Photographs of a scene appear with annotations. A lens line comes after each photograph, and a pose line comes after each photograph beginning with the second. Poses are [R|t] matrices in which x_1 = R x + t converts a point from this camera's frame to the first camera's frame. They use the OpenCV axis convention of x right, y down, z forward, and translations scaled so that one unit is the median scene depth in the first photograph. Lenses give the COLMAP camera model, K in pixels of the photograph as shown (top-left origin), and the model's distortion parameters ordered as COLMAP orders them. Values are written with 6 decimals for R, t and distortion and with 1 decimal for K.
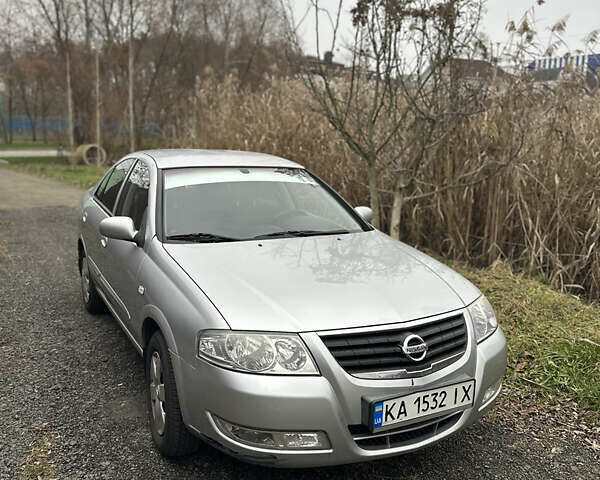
lens RADIAL K [[549.0, 0, 303.5], [0, 549.0, 250.9], [0, 0, 1]] dist [0.192712, -0.409544]
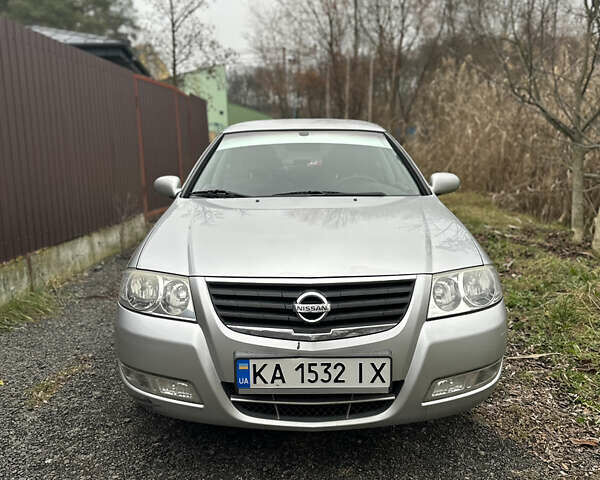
lens RADIAL K [[549.0, 0, 303.5], [0, 549.0, 250.9], [0, 0, 1]] dist [0.192712, -0.409544]
pose [[0.880174, 0.056345, -0.471295, 0.580308], [-0.060407, 0.998153, 0.006519, 0.084722], [0.470791, 0.022731, 0.881952, 0.255684]]
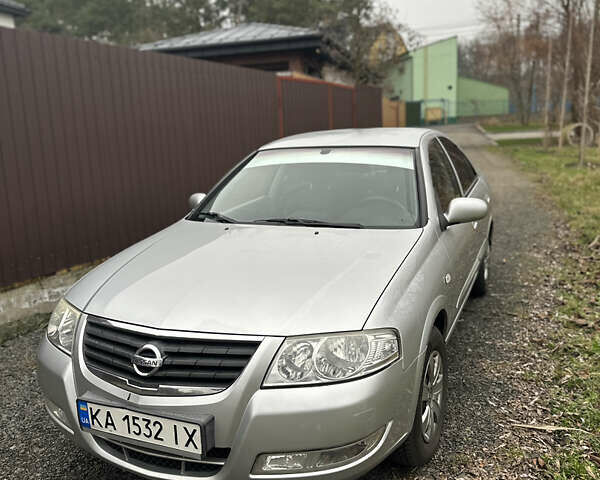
lens RADIAL K [[549.0, 0, 303.5], [0, 549.0, 250.9], [0, 0, 1]] dist [0.192712, -0.409544]
pose [[0.615631, 0.128629, -0.777465, 0.988582], [-0.103664, 0.991234, 0.081911, -0.084440], [0.781186, 0.030168, 0.623569, 0.653104]]
